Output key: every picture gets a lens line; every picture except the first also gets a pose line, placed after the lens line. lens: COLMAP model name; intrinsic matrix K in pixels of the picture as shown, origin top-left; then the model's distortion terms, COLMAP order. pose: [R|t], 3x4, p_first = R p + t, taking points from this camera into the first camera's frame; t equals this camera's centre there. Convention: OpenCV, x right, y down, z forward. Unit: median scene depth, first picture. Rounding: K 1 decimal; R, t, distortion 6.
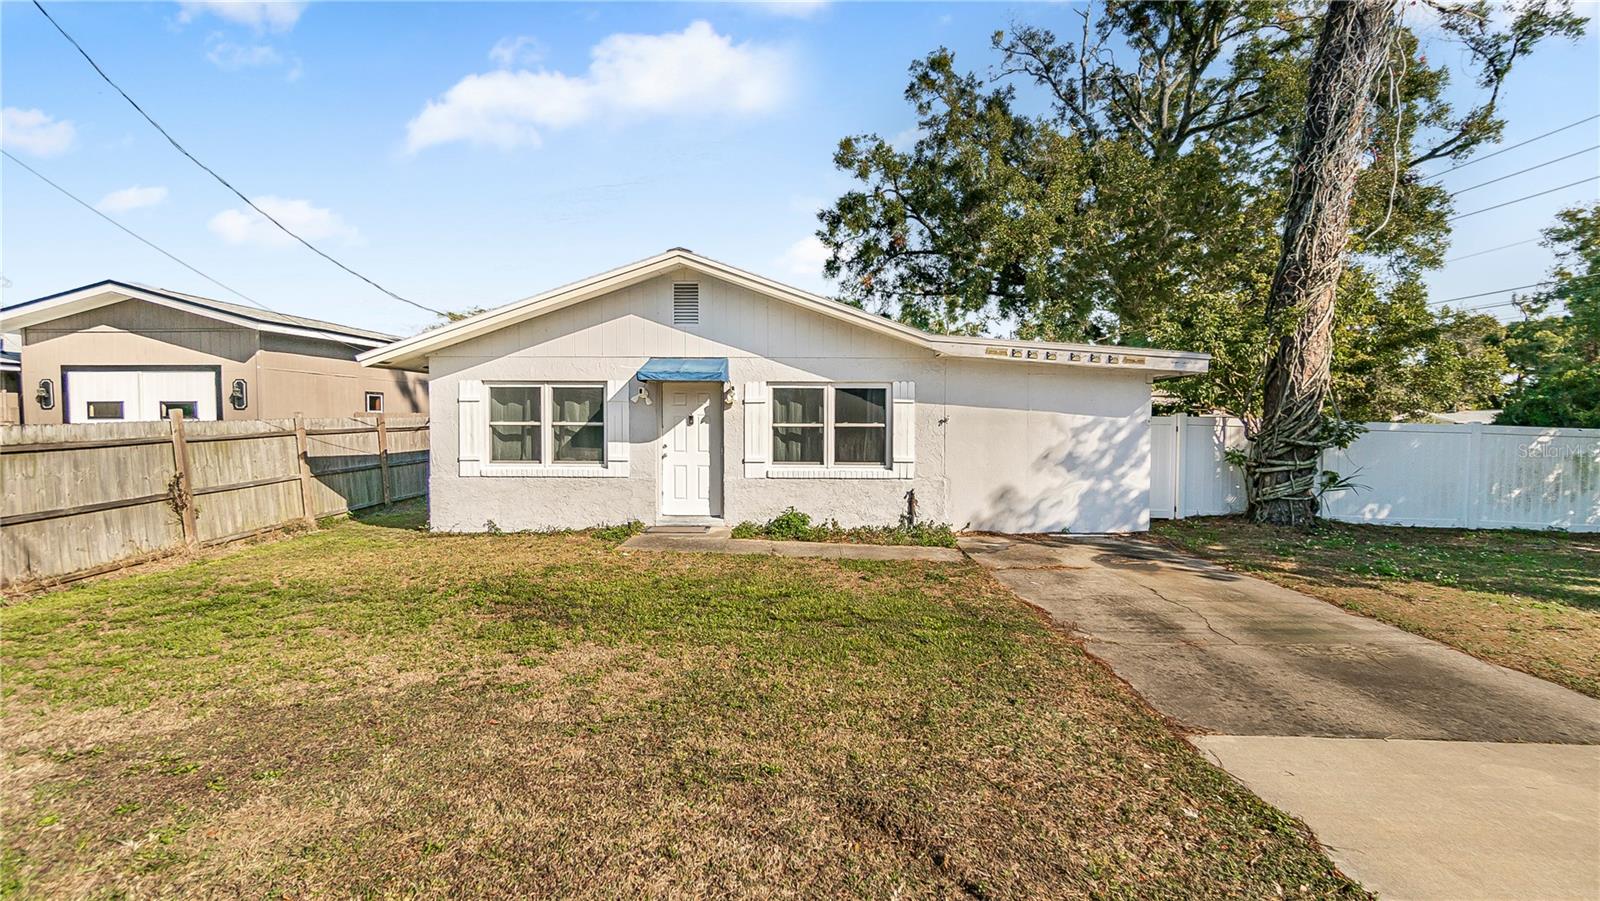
lens RADIAL K [[674.3, 0, 800.0], [0, 674.3, 450.5], [0, 0, 1]] dist [-0.000190, -0.000068]
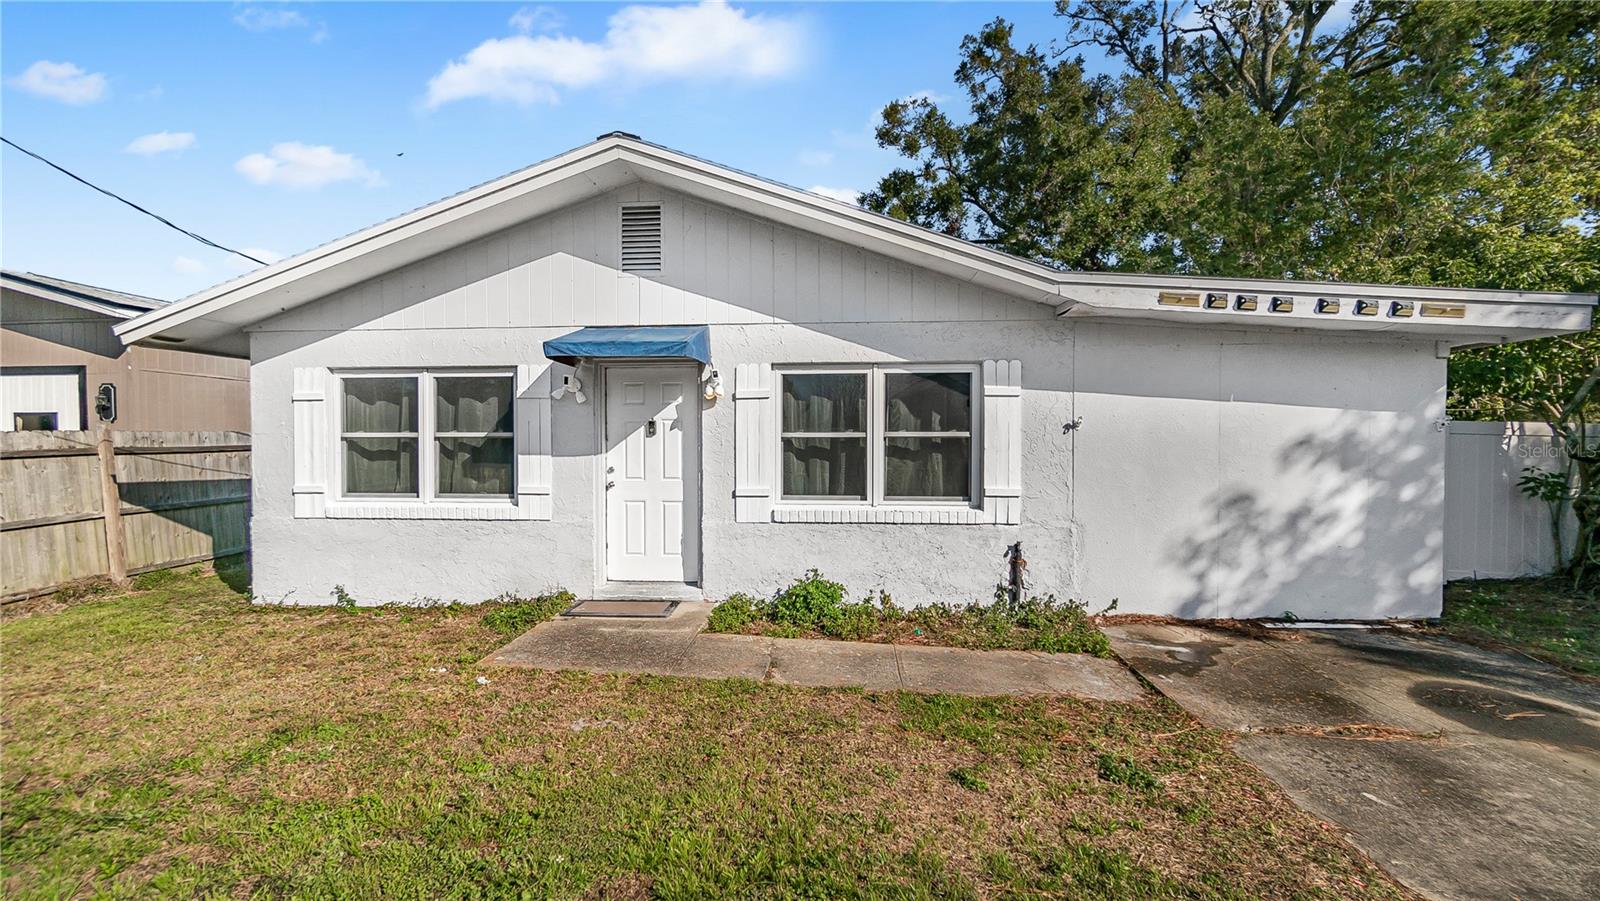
lens RADIAL K [[680.9, 0, 795.3], [0, 680.9, 461.4], [0, 0, 1]] dist [-0.001485, -0.000400]
pose [[0.997711, -0.002175, -0.067584, 0.012749], [0.001129, 0.999879, -0.015505, -0.004230], [0.067609, 0.015393, 0.997593, 0.385880]]
